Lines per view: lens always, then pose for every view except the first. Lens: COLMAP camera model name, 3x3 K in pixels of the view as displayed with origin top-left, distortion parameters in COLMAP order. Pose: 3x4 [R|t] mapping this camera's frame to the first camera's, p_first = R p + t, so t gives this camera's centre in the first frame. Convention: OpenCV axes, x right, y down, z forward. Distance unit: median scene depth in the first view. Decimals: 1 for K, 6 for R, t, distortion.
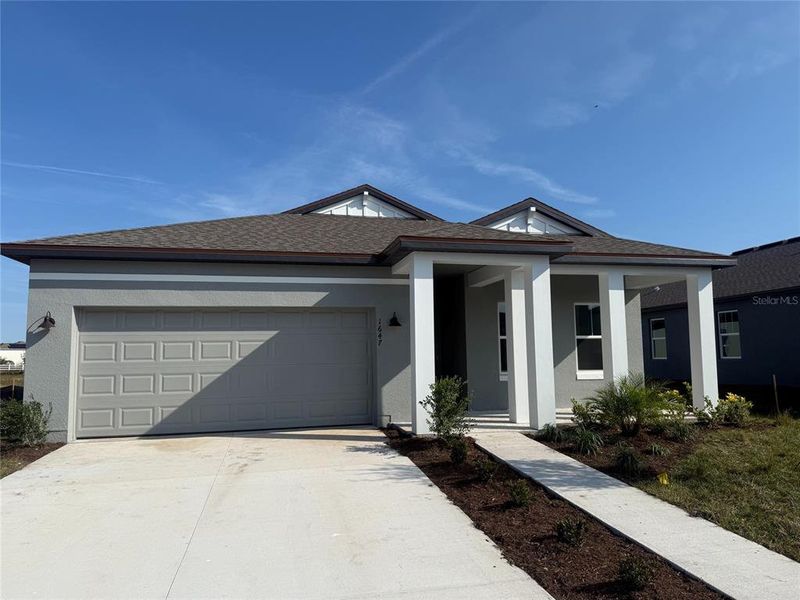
lens RADIAL K [[585.0, 0, 400.0], [0, 585.0, 300.0], [0, 0, 1]] dist [0.005795, -0.002833]
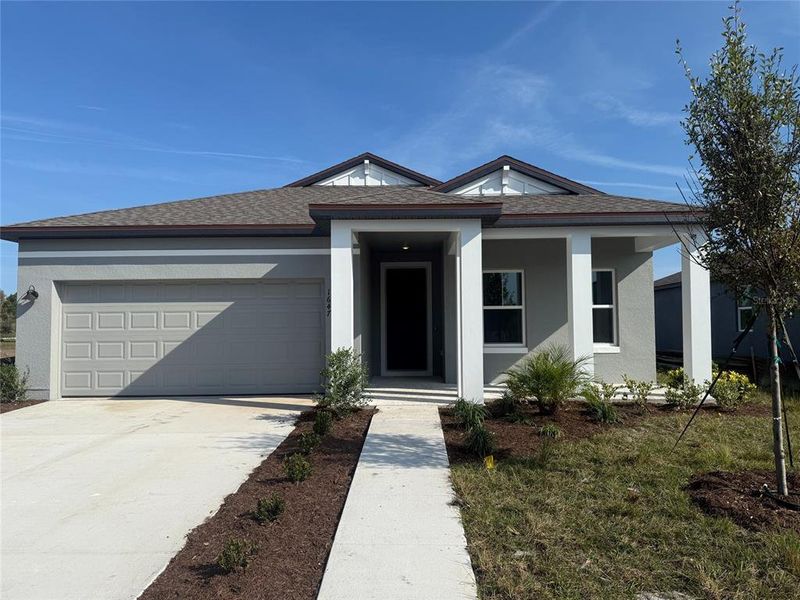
lens RADIAL K [[579.6, 0, 397.7], [0, 579.6, 311.0], [0, 0, 1]] dist [0.122595, -0.181793]
pose [[0.966077, -0.000296, -0.258256, 0.336909], [0.018770, 0.997435, 0.069072, 0.002253], [0.257573, -0.071577, 0.963604, 0.063358]]
